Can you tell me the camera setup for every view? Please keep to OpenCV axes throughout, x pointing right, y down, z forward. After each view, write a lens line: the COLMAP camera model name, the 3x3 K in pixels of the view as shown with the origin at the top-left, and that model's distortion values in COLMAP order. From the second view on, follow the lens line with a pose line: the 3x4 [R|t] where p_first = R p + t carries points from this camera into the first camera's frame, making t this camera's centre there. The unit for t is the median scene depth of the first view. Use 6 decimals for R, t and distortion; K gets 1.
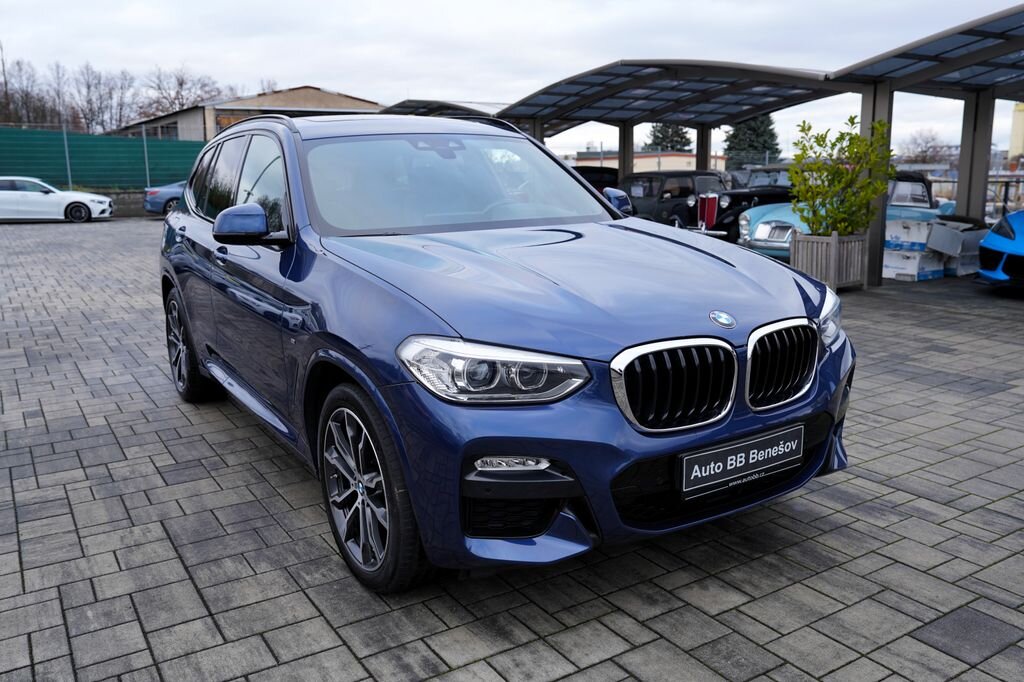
lens RADIAL K [[847.0, 0, 512.0], [0, 847.0, 341.0], [0, 0, 1]] dist [-0.055339, 0.102477]
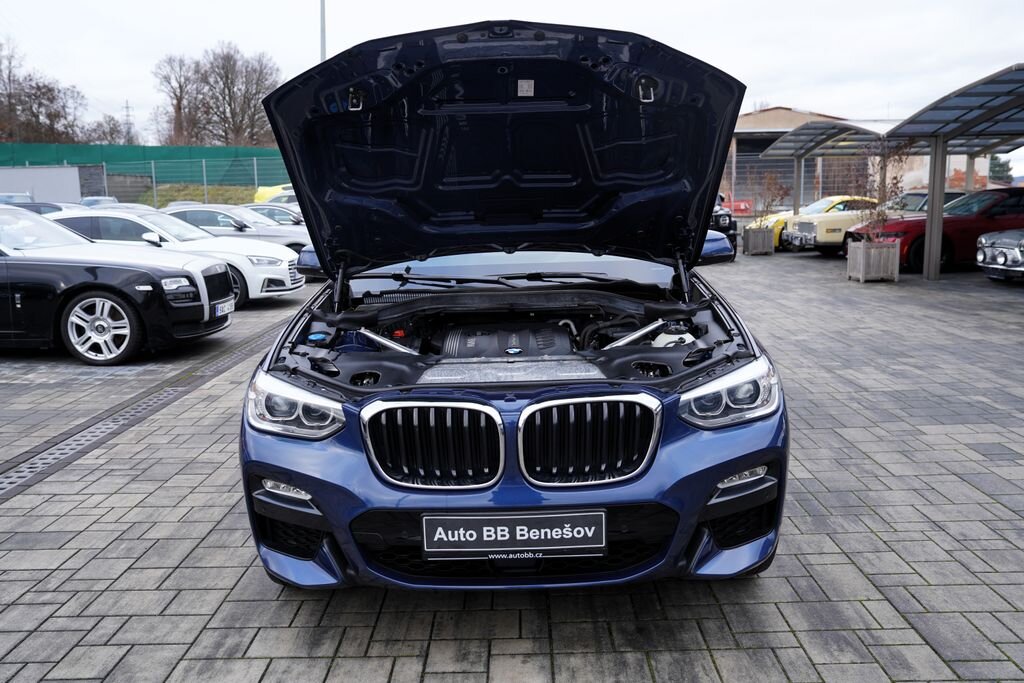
lens RADIAL K [[833.2, 0, 509.0], [0, 833.2, 345.3], [0, 0, 1]] dist [-0.061492, 0.103073]
pose [[0.840984, 0.089508, -0.533605, 0.605820], [-0.096802, 0.995200, 0.014373, -0.066457], [0.532330, 0.039566, 0.845612, 0.167041]]
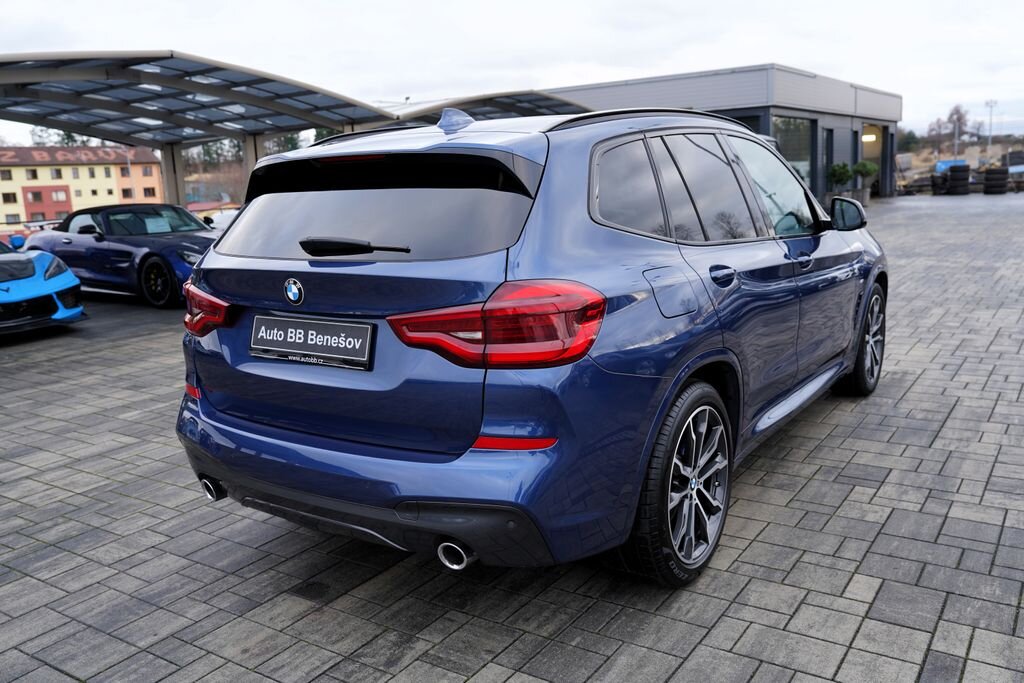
lens RADIAL K [[866.3, 0, 512.0], [0, 866.3, 341.5], [0, 0, 1]] dist [-0.049965, 0.106395]
pose [[-0.404155, -0.139656, 0.903966, -1.418516], [0.231630, 0.940437, 0.248850, -0.429341], [-0.884876, 0.309959, -0.347734, 2.121907]]
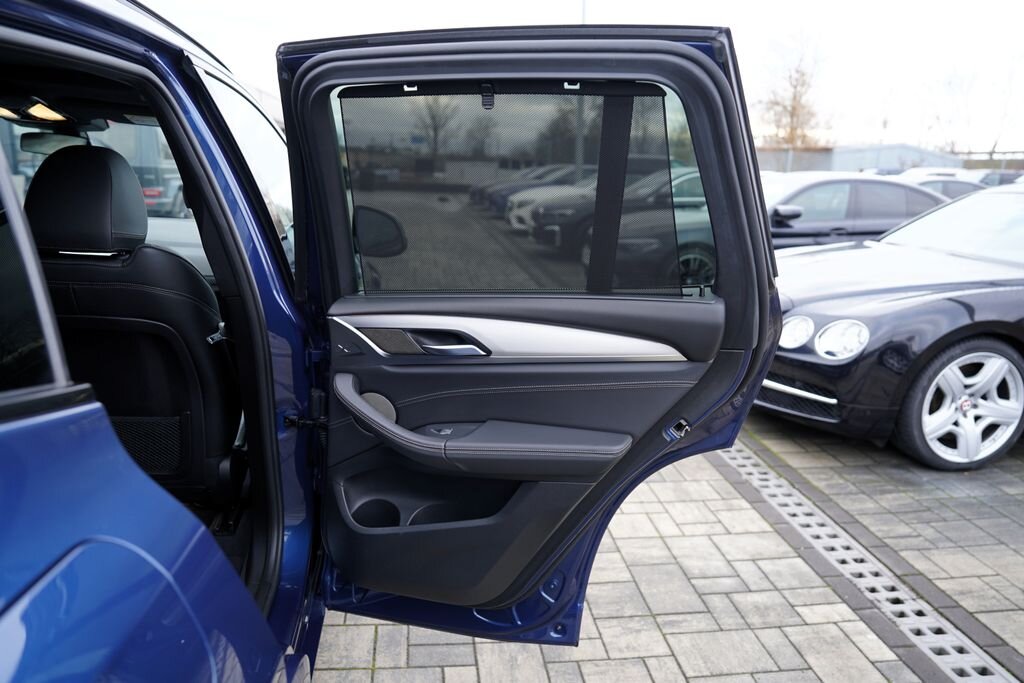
lens RADIAL K [[716.0, 0, 511.9], [0, 716.0, 329.7], [0, 0, 1]] dist [-0.114809, 0.090543]
pose [[-0.909543, -0.122354, 0.397192, -0.798458], [0.046664, 0.919576, 0.390132, -0.343295], [-0.412982, 0.373377, -0.830684, 1.707464]]
